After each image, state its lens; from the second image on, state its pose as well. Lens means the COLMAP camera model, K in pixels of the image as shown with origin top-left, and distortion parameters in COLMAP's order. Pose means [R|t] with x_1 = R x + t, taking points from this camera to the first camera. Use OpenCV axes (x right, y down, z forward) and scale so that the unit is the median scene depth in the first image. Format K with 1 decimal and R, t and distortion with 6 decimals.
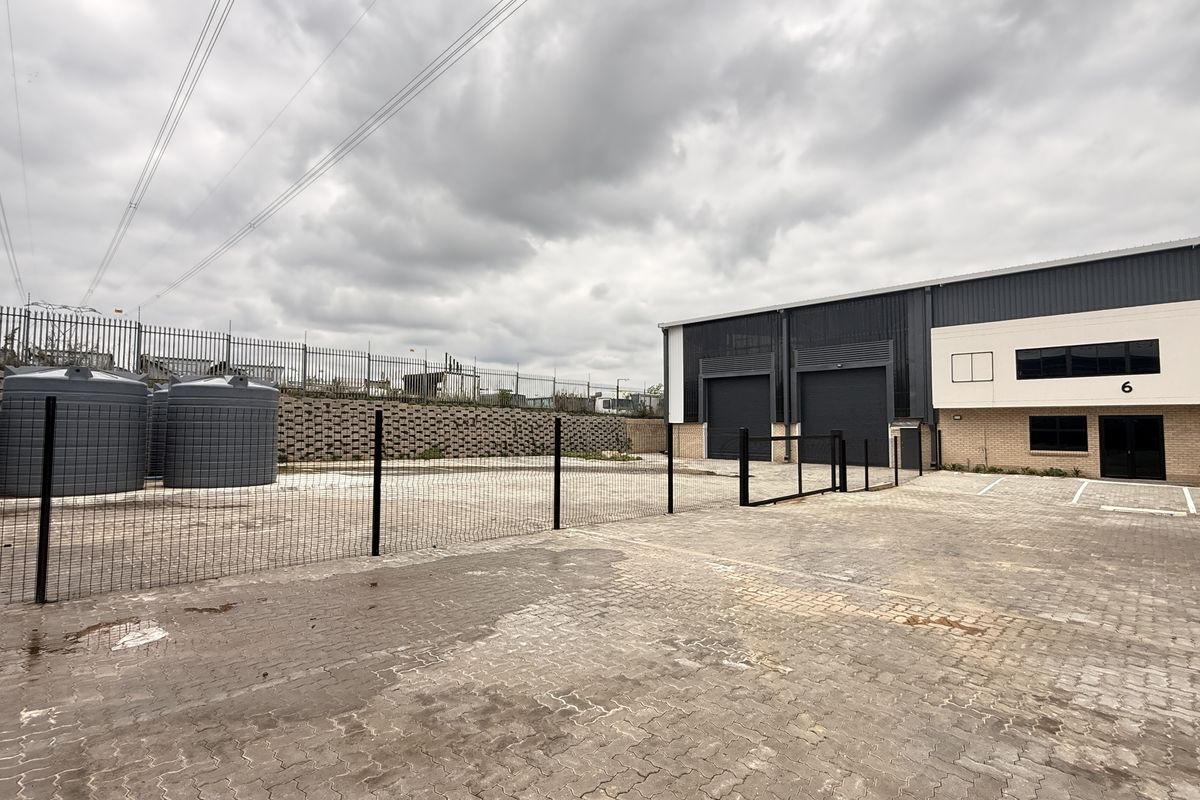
lens RADIAL K [[567.7, 0, 596.8], [0, 567.7, 398.6], [0, 0, 1]] dist [0.017828, -0.001782]
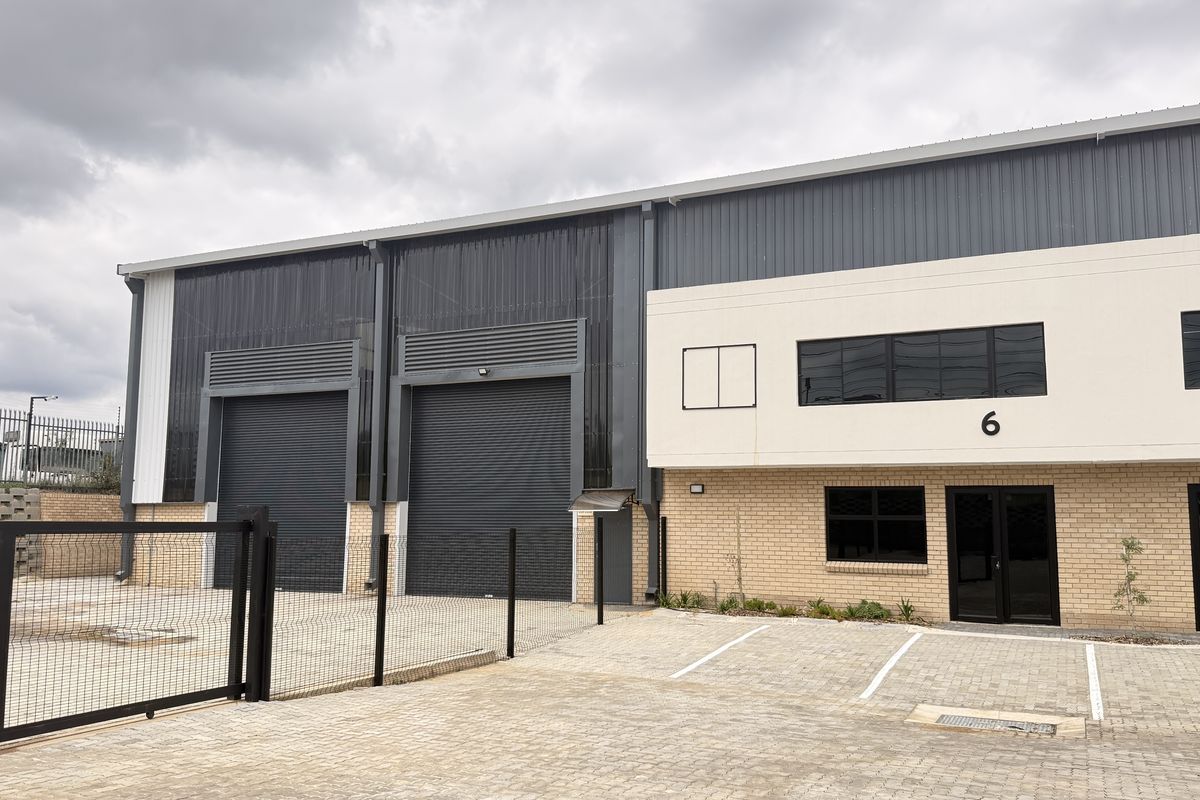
lens RADIAL K [[946.6, 0, 594.6], [0, 946.6, 406.2], [0, 0, 1]] dist [0.093544, -0.071391]
pose [[0.945087, 0.049194, 0.323094, 0.272975], [-0.024154, 0.996416, -0.081061, 0.027301], [-0.325924, 0.068805, 0.942889, 0.276736]]
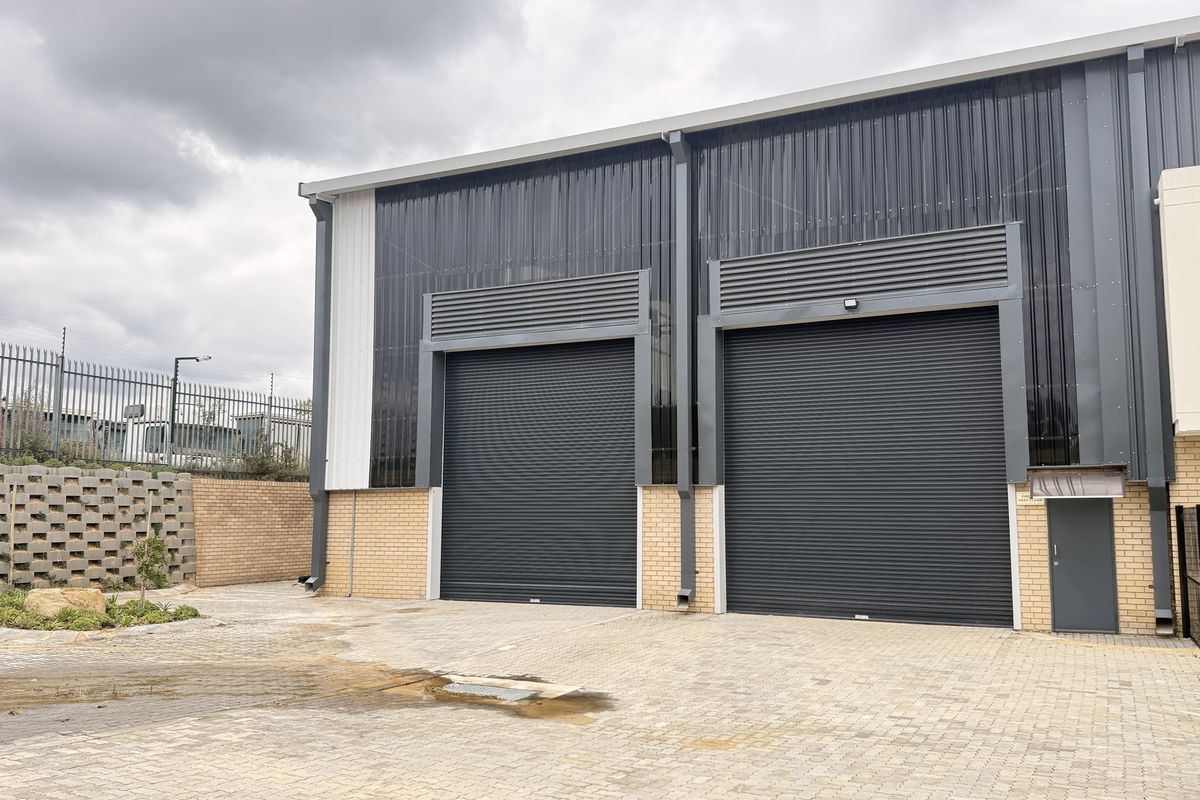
lens RADIAL K [[946.6, 0, 596.1], [0, 946.6, 400.1], [0, 0, 1]] dist [0.093544, -0.071391]
pose [[0.944873, 0.044598, 0.324387, 0.120379], [-0.018890, 0.996456, -0.081973, 0.042906], [-0.326893, 0.071326, 0.942366, 0.550787]]
